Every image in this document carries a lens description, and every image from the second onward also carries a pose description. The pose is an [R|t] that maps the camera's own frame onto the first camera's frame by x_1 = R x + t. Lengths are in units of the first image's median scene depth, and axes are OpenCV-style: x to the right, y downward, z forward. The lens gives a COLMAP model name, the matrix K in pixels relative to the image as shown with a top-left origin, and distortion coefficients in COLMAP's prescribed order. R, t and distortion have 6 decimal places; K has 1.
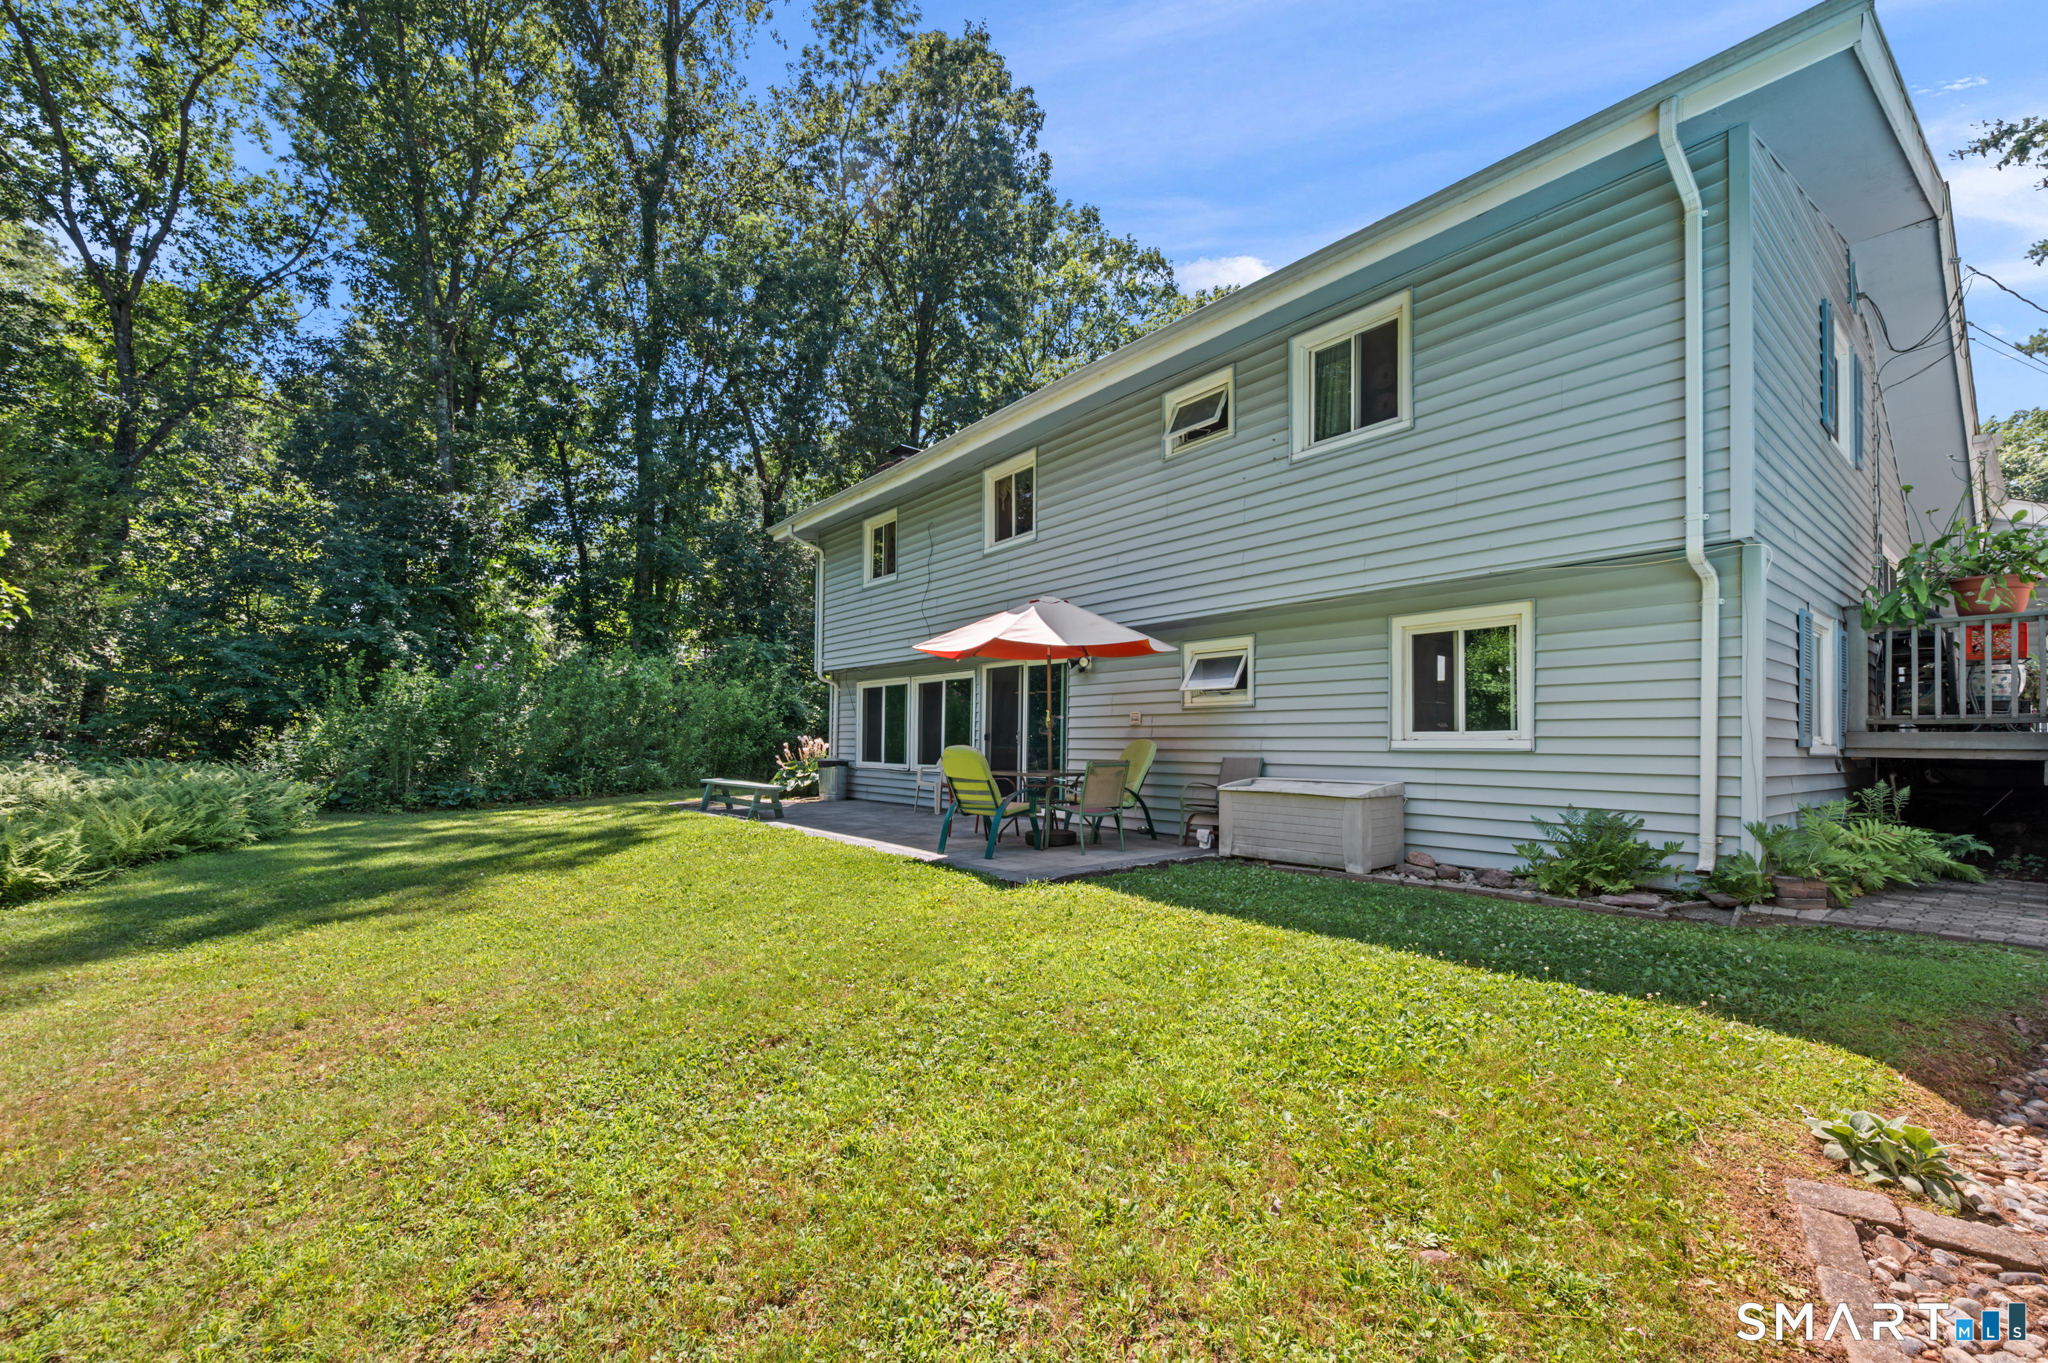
lens RADIAL K [[851.7, 0, 1021.7], [0, 851.7, 739.1], [0, 0, 1]] dist [0.000025, 0.000043]
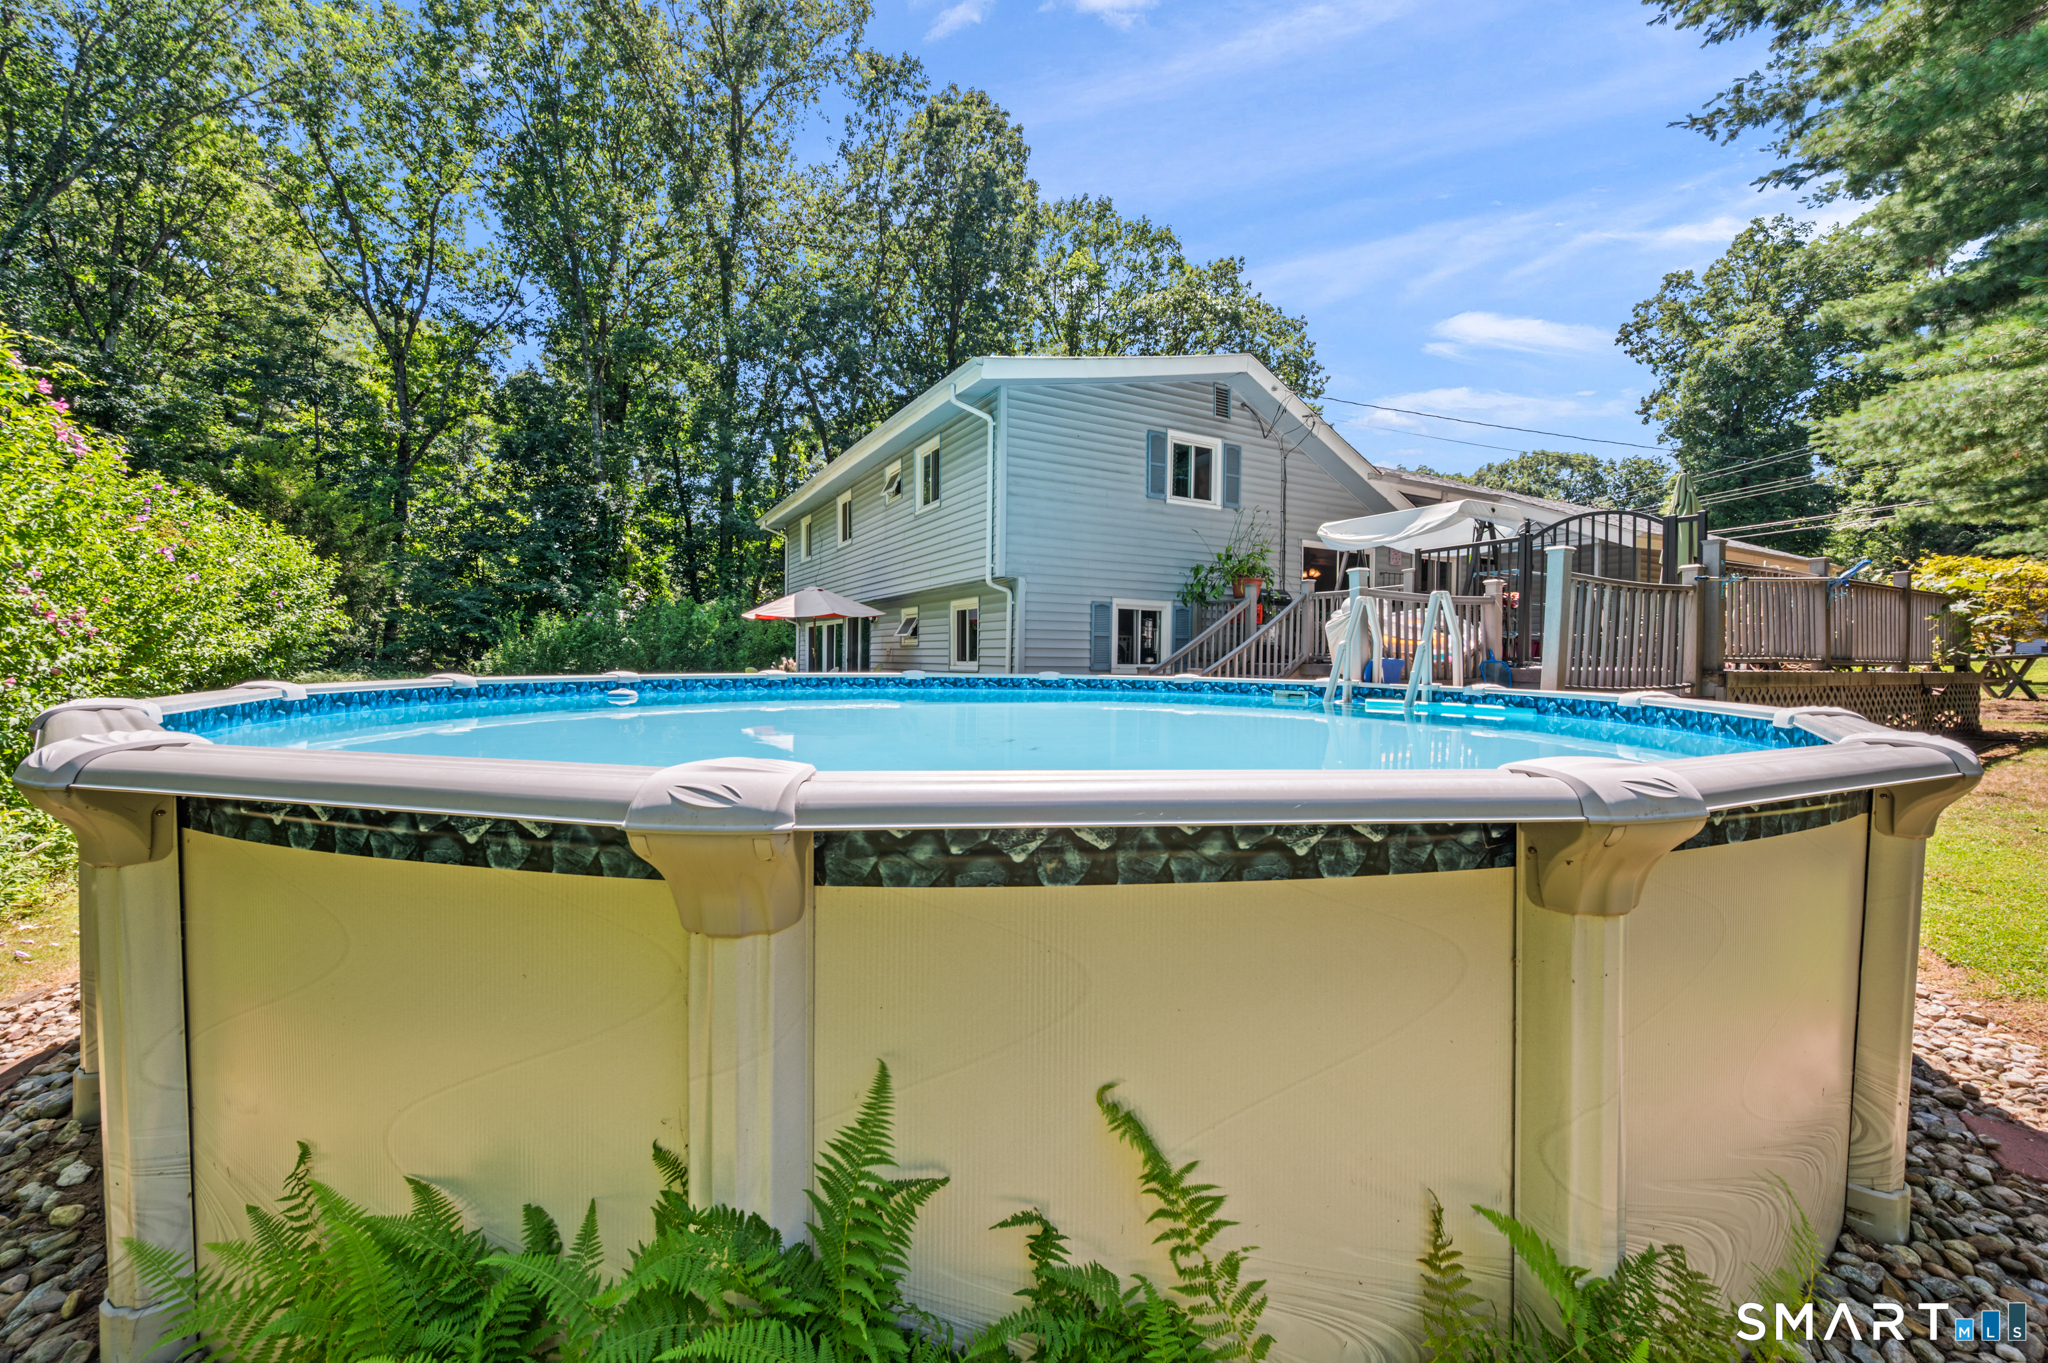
lens RADIAL K [[829.6, 0, 1024.0], [0, 829.6, 681.5], [0, 0, 1]] dist [0.000449, 0.000084]
pose [[0.983473, 0.003394, -0.181023, 0.243875], [0.002923, 0.999396, 0.034616, -0.006579], [0.181031, -0.034573, 0.982870, -0.211720]]
